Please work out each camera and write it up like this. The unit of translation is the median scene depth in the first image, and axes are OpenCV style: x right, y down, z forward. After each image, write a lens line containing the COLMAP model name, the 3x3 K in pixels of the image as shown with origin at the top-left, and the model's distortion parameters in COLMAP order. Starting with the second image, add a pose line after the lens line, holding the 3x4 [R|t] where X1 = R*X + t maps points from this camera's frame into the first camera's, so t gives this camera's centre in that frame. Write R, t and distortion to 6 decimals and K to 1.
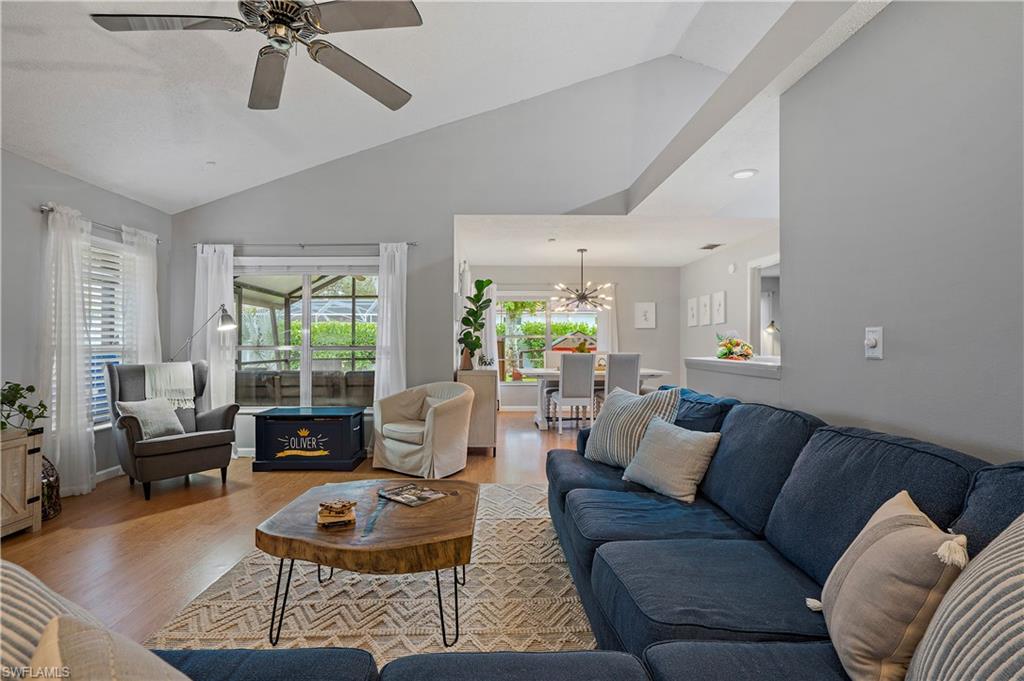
lens RADIAL K [[481.1, 0, 493.0], [0, 481.1, 343.1], [0, 0, 1]] dist [-0.010173, 0.004632]
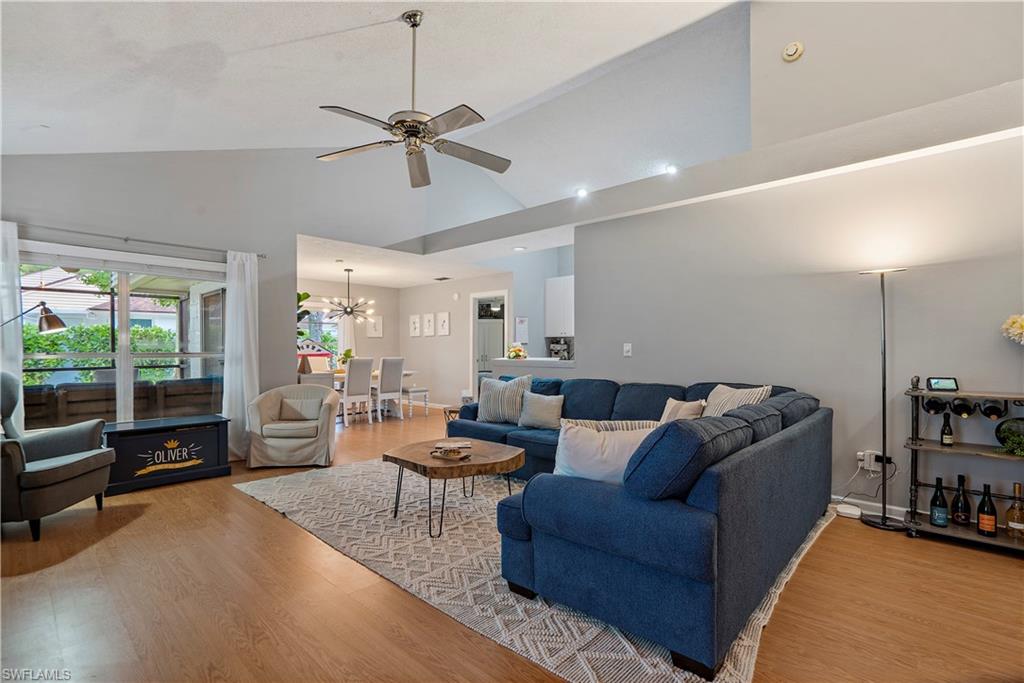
lens RADIAL K [[481.1, 0, 519.1], [0, 481.1, 341.9], [0, 0, 1]] dist [-0.010173, 0.004632]
pose [[0.674398, 0.011820, 0.738273, -0.632130], [-0.000955, 0.999885, -0.015137, -0.001967], [-0.738367, 0.009503, 0.674332, -0.143417]]
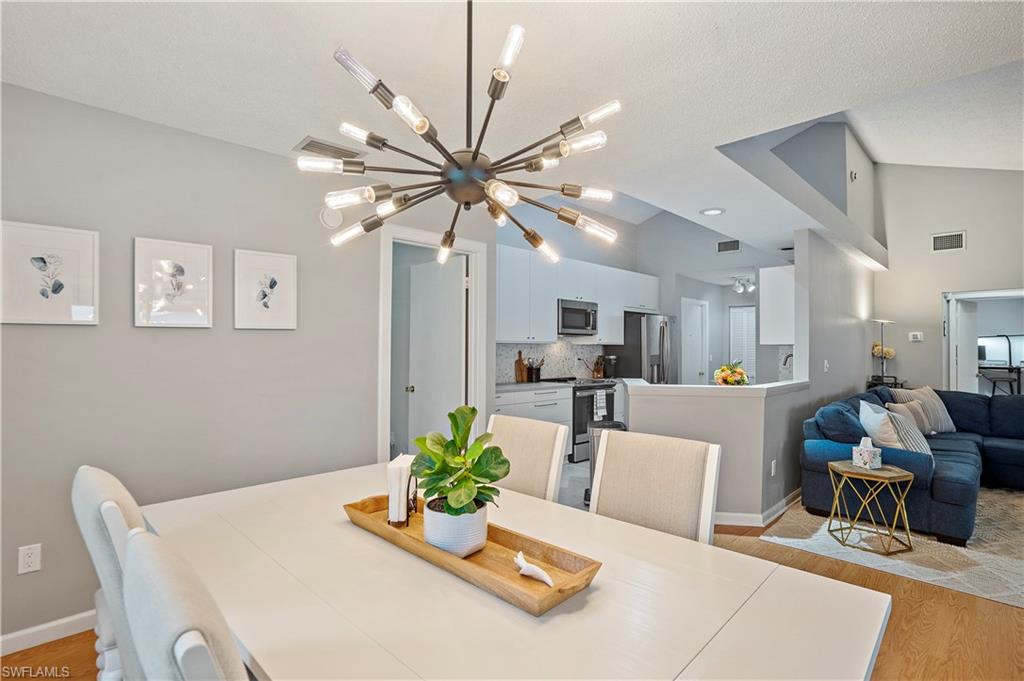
lens RADIAL K [[481.1, 0, 506.4], [0, 481.1, 339.7], [0, 0, 1]] dist [-0.010173, 0.004632]
pose [[-0.697065, 0.005911, 0.716984, 0.054521], [-0.005826, 0.999886, -0.013908, -0.042856], [-0.716985, -0.013872, -0.696951, 1.790862]]
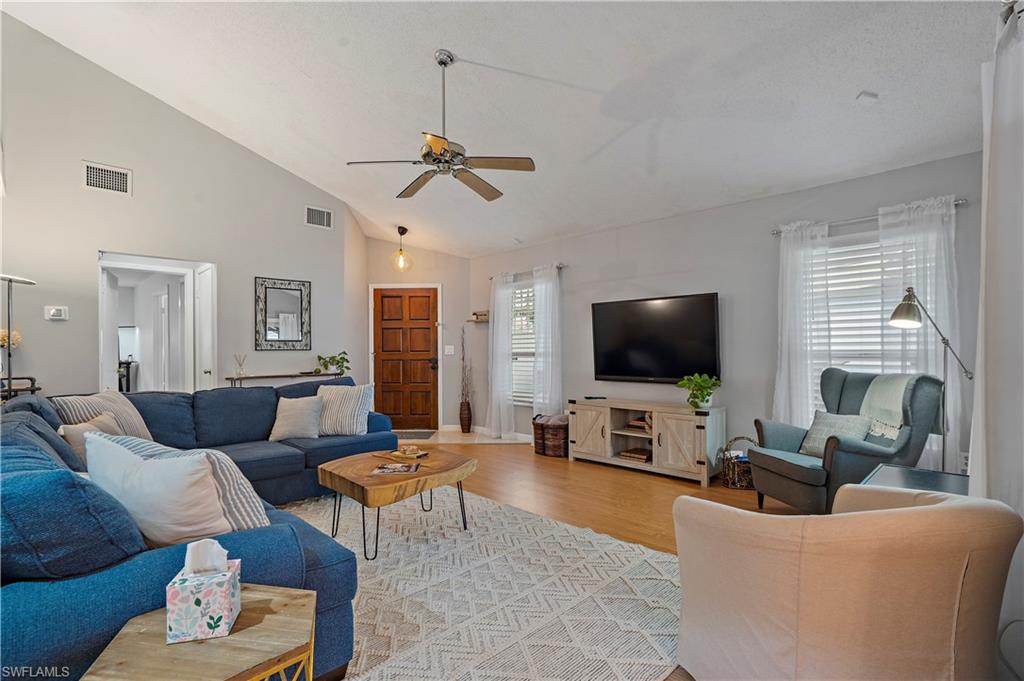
lens RADIAL K [[481.1, 0, 518.5], [0, 481.1, 348.5], [0, 0, 1]] dist [-0.010173, 0.004632]
pose [[-0.708919, 0.002692, -0.705285, 0.266724], [0.006082, 0.999979, -0.002297, -0.000679], [0.705264, -0.005918, -0.708921, 1.123554]]
